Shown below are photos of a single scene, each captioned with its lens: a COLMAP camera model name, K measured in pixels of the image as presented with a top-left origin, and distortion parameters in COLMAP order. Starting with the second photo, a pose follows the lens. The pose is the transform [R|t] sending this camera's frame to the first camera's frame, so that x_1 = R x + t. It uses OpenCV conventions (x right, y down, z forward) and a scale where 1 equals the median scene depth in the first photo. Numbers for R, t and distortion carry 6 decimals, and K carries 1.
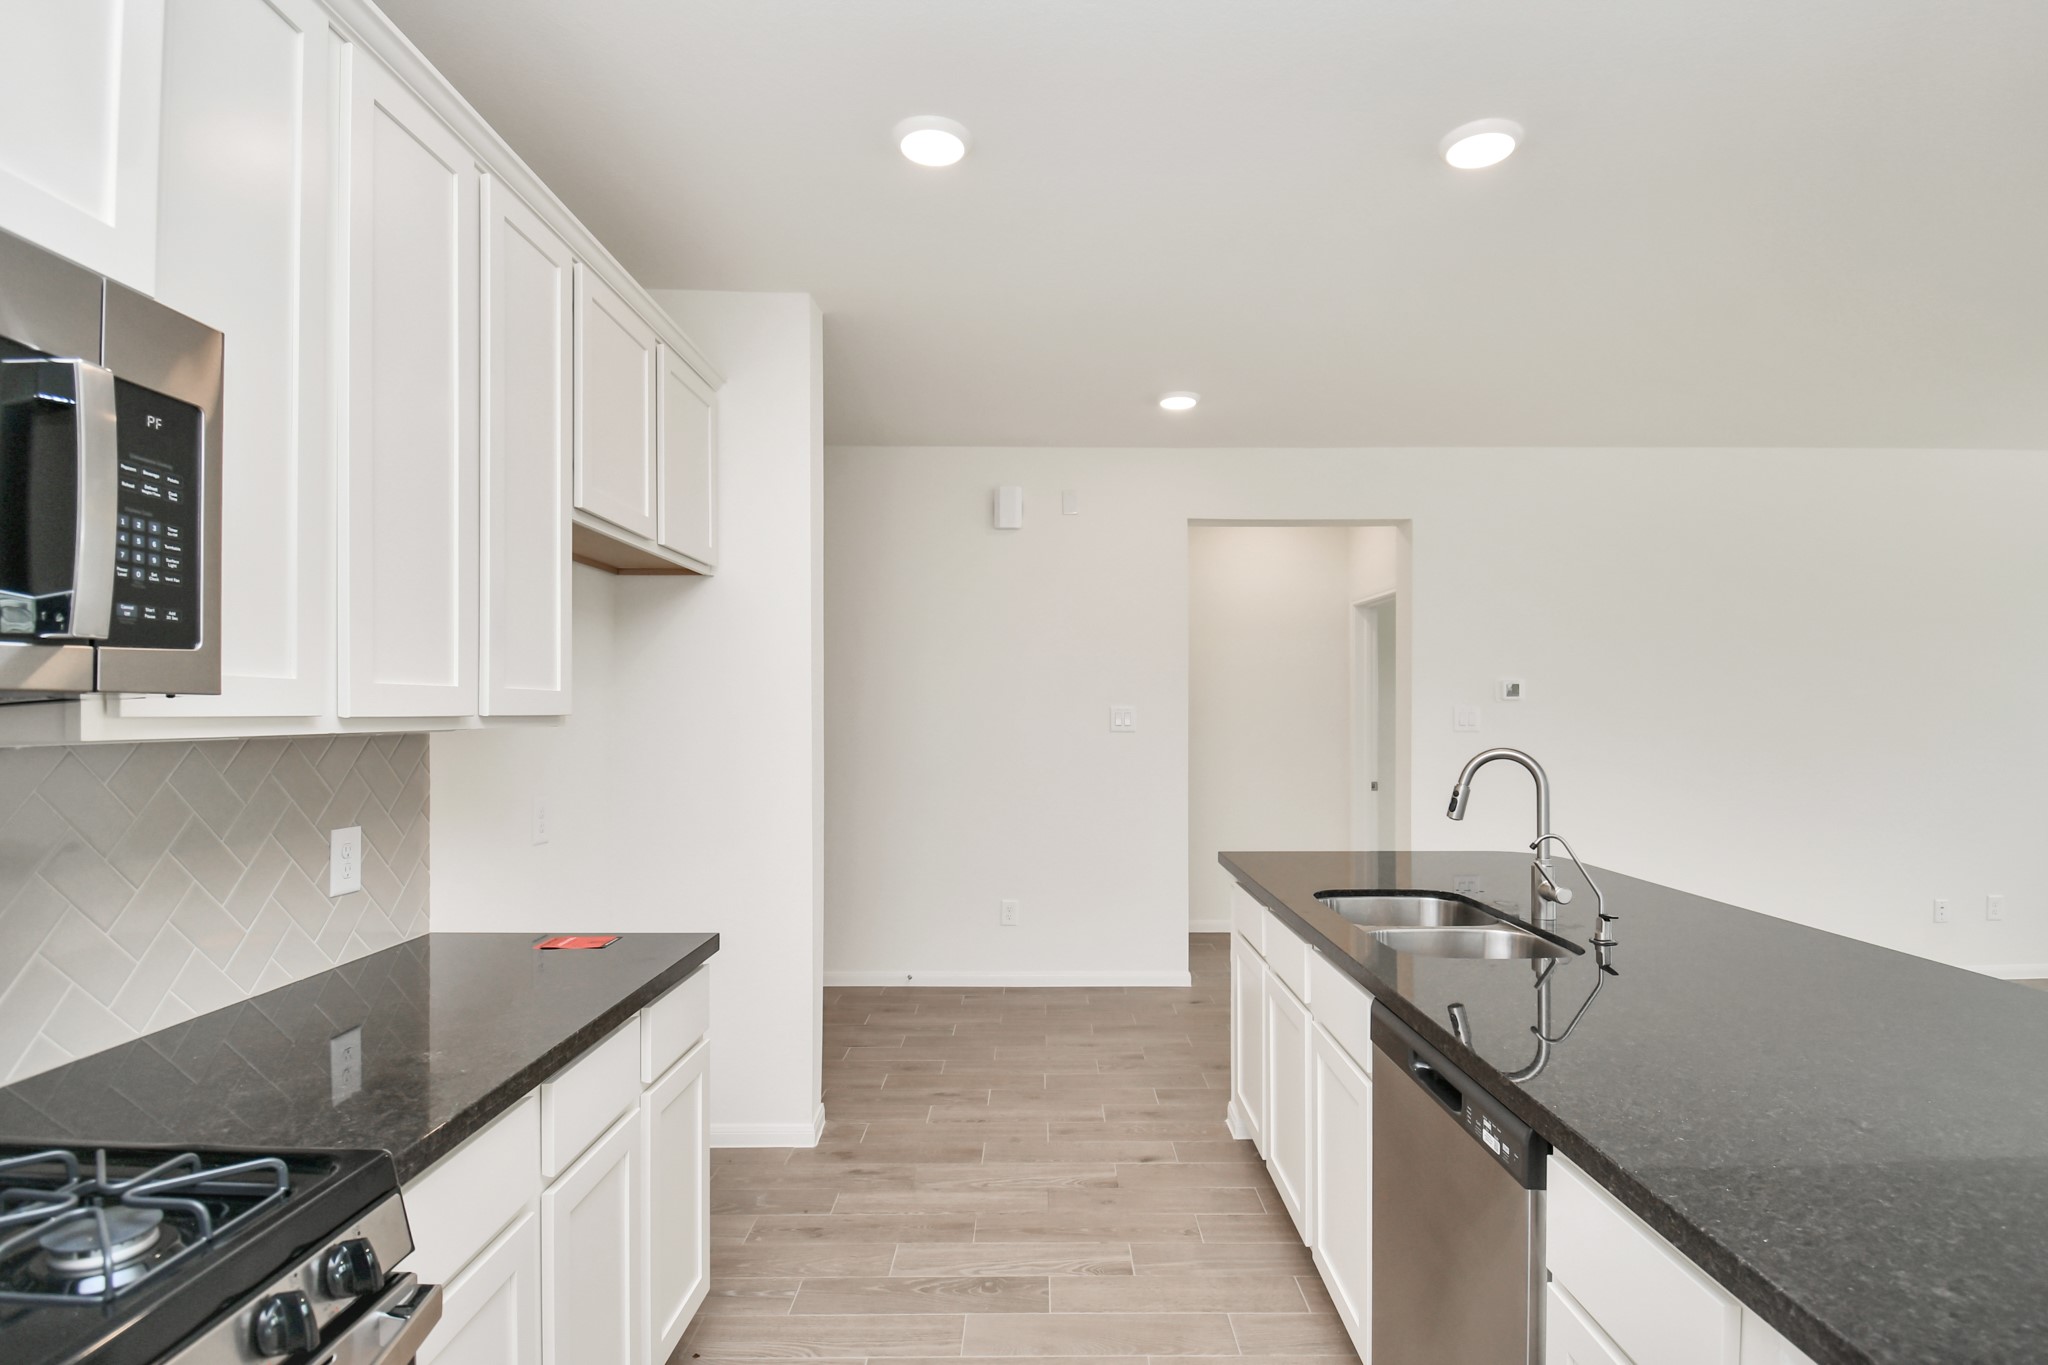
lens RADIAL K [[996.6, 0, 1045.0], [0, 996.6, 686.5], [0, 0, 1]] dist [0.016323, -0.025532]
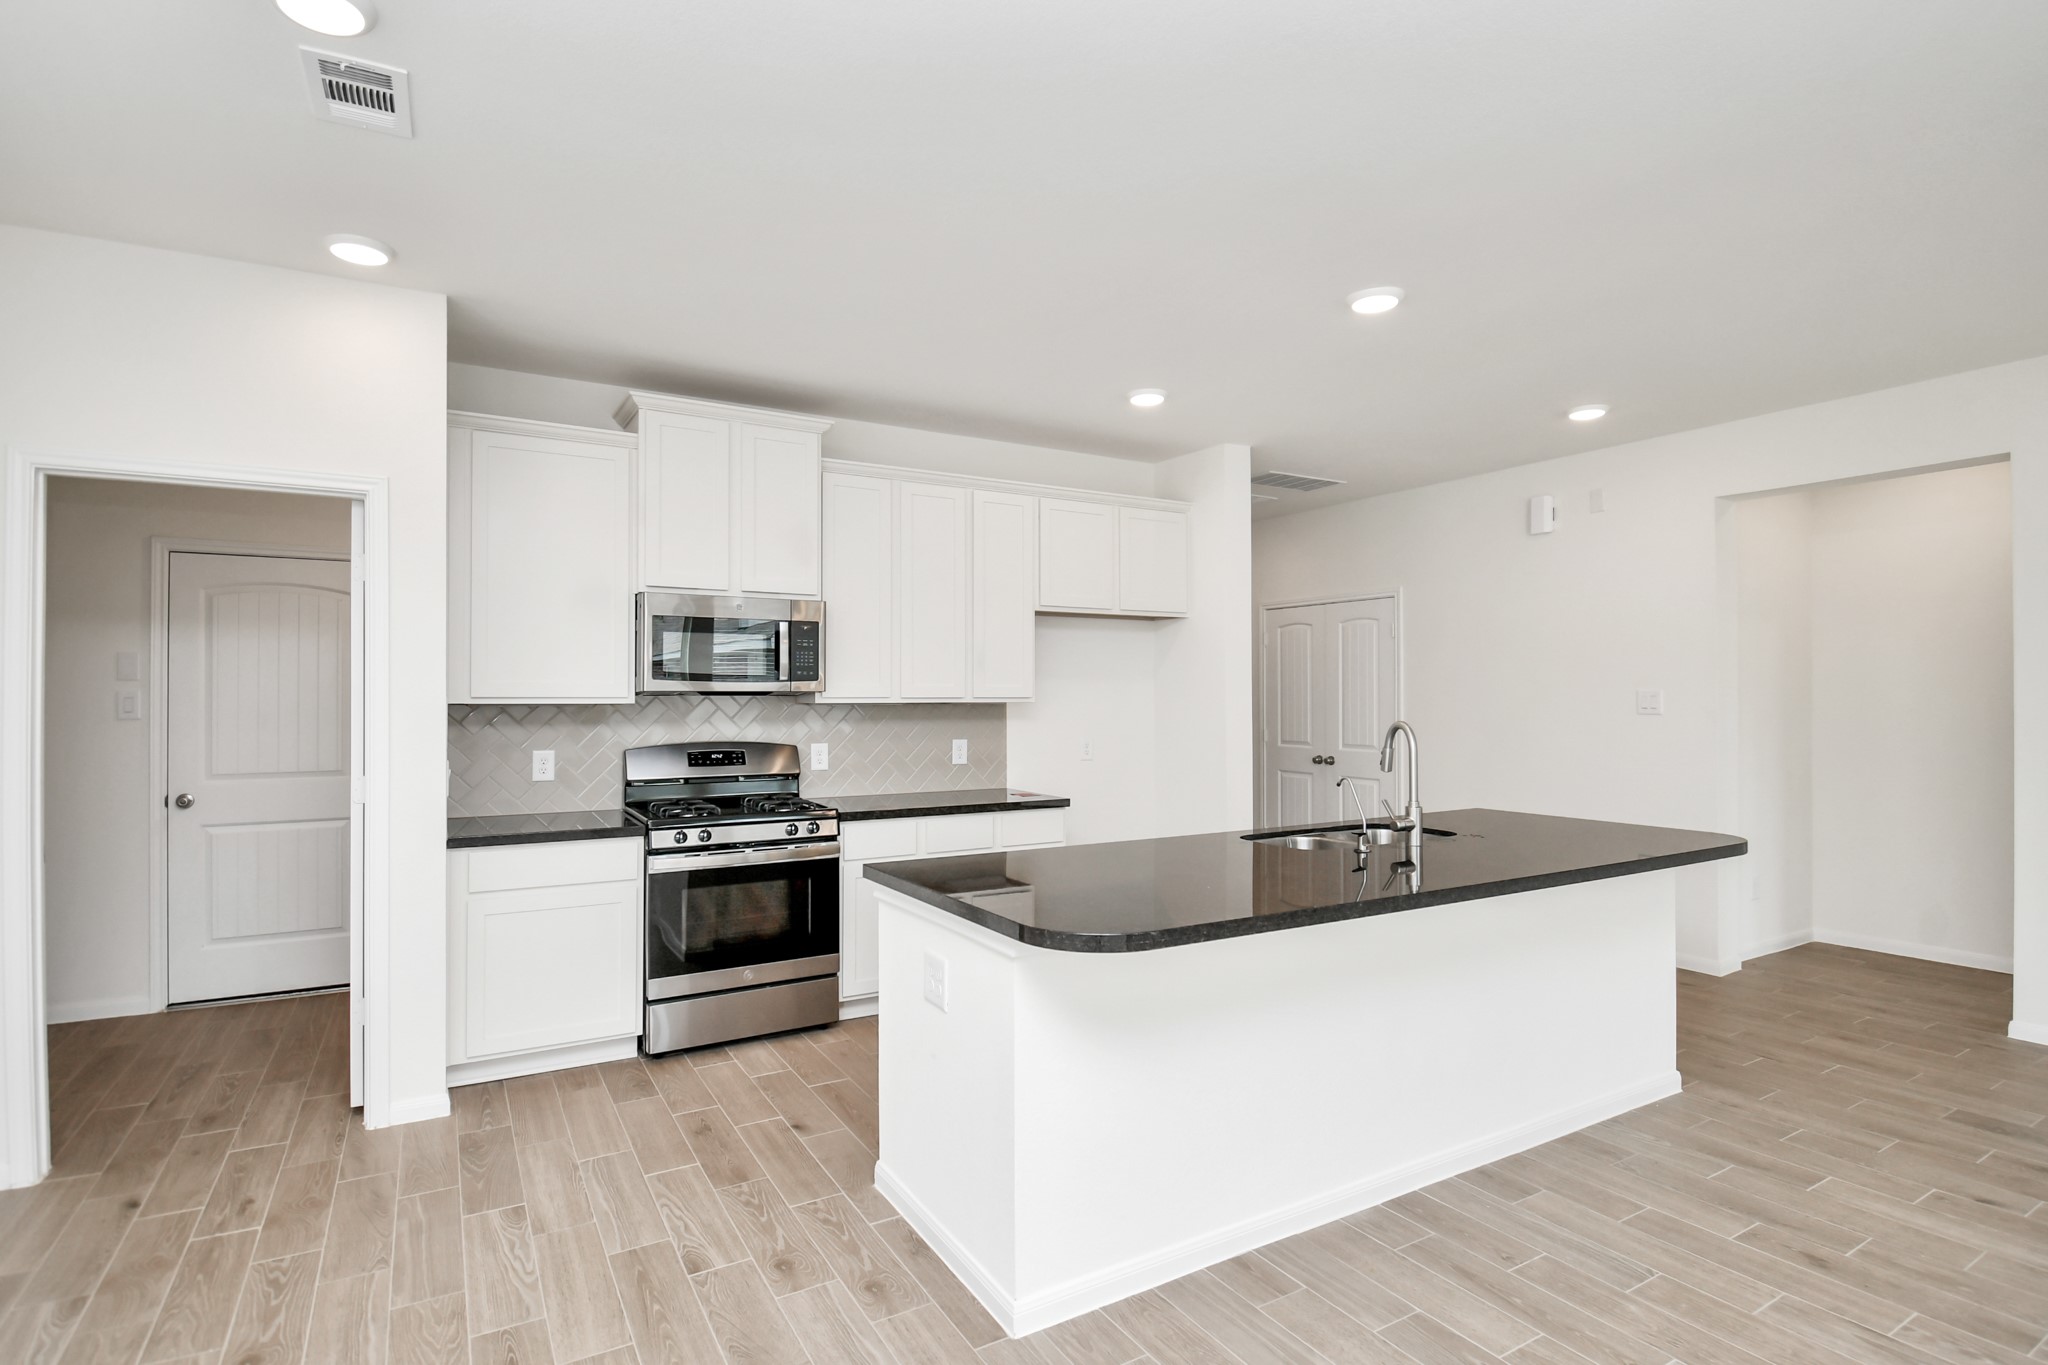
lens RADIAL K [[1004.5, 0, 1040.6], [0, 1004.5, 688.8], [0, 0, 1]] dist [0.018332, -0.027391]
pose [[0.509914, -0.005345, -0.860209, 1.256631], [0.020323, 0.999776, 0.005836, -0.003227], [0.859985, -0.020458, 0.509908, -0.131825]]
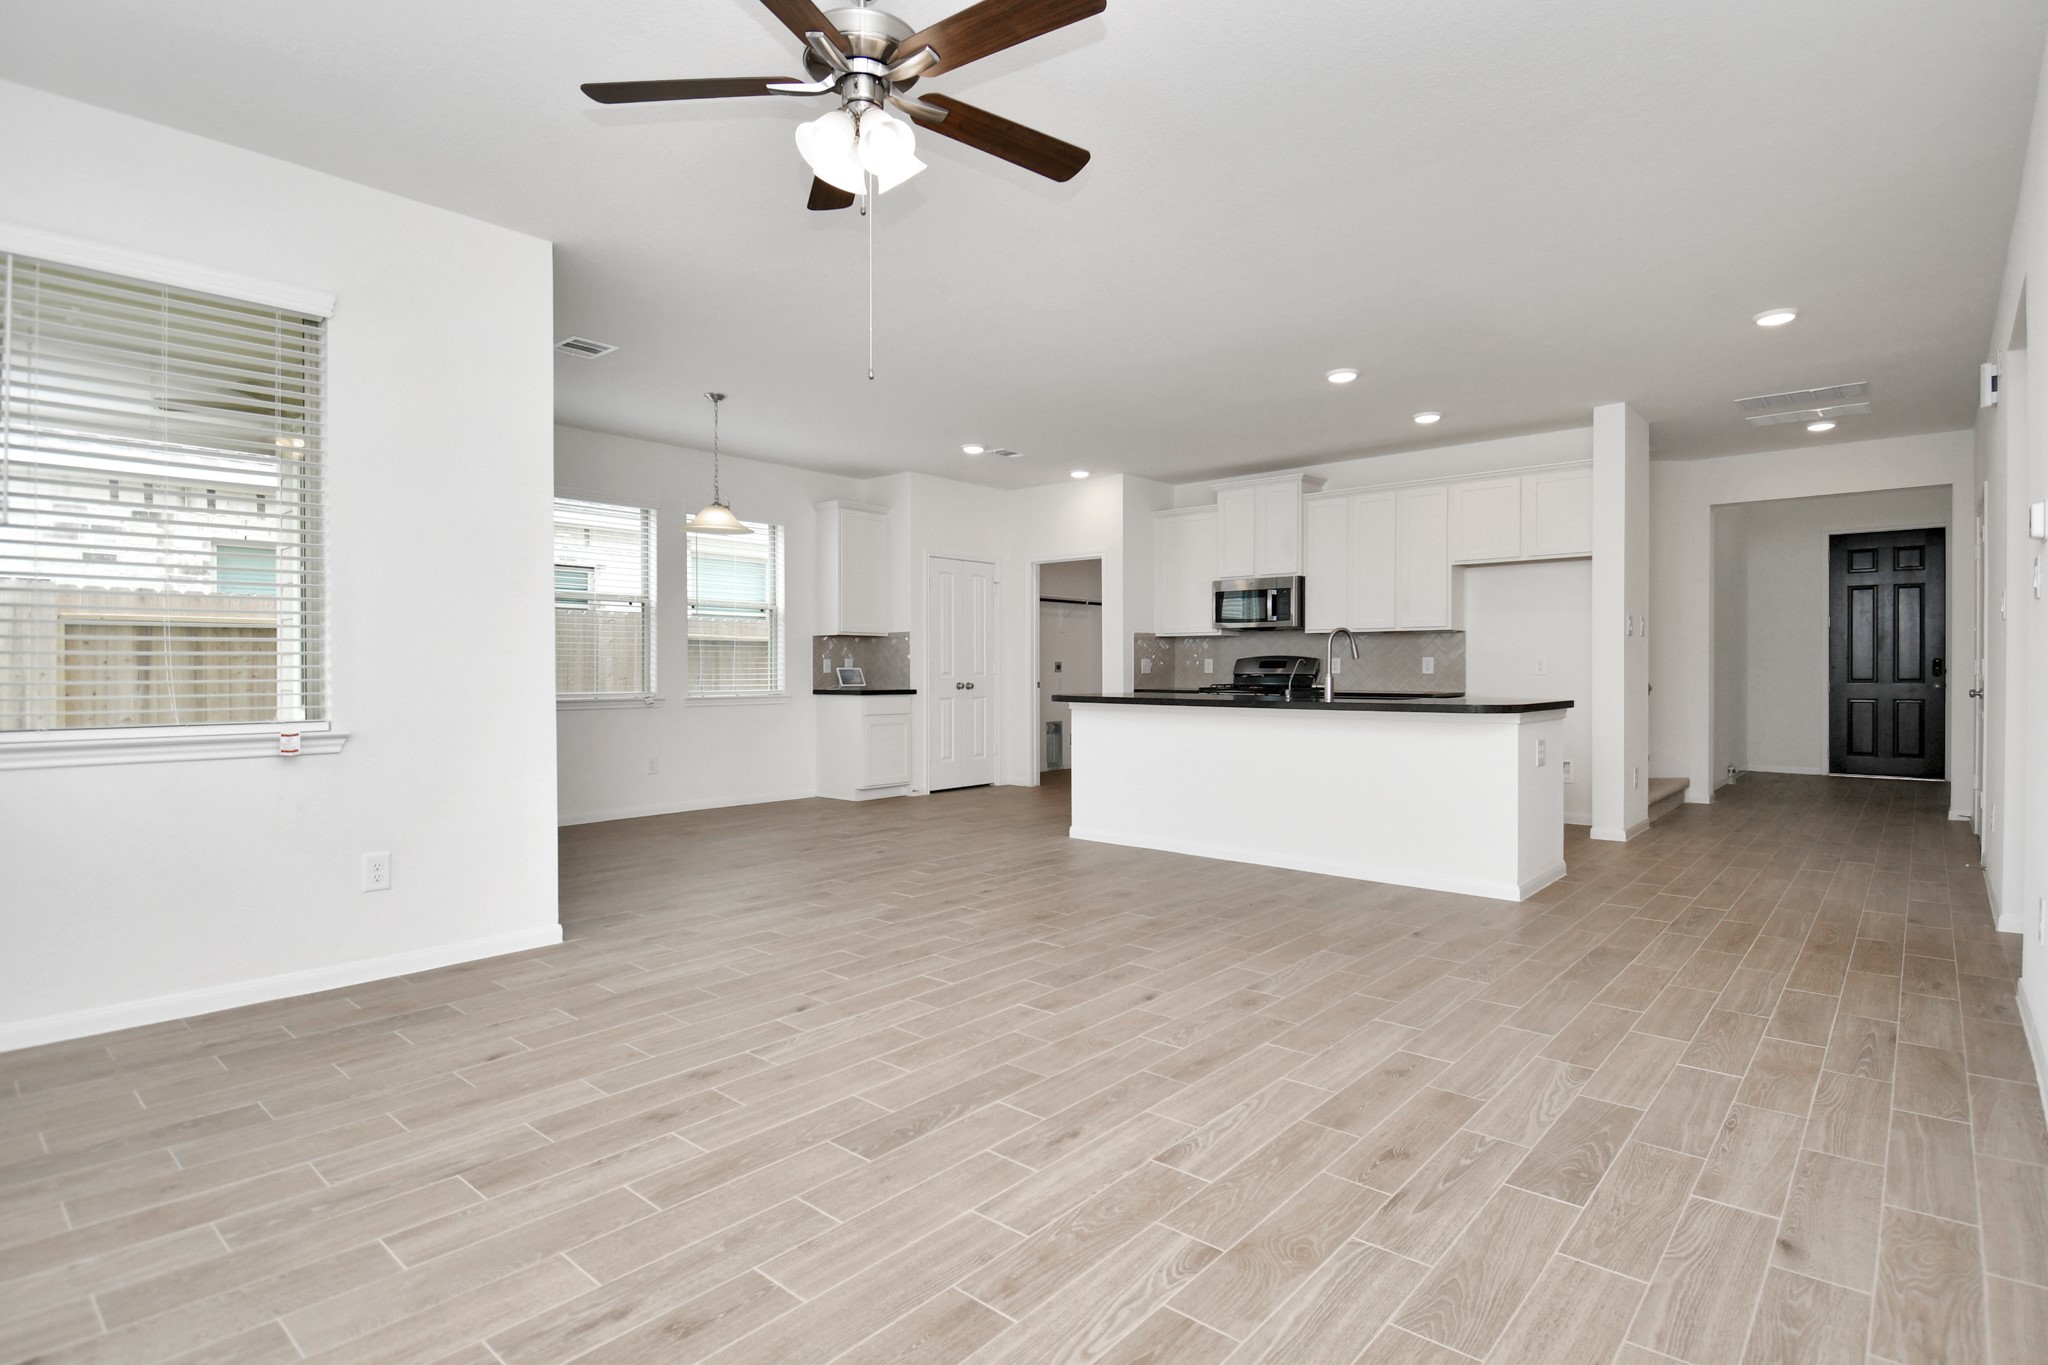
lens RADIAL K [[1016.6, 0, 1059.3], [0, 1016.6, 678.1], [0, 0, 1]] dist [0.016312, -0.030314]
pose [[-0.643898, 0.009158, -0.765057, 2.401817], [0.019480, 0.999800, -0.004426, 0.156706], [0.764863, -0.017753, -0.643948, 1.801164]]
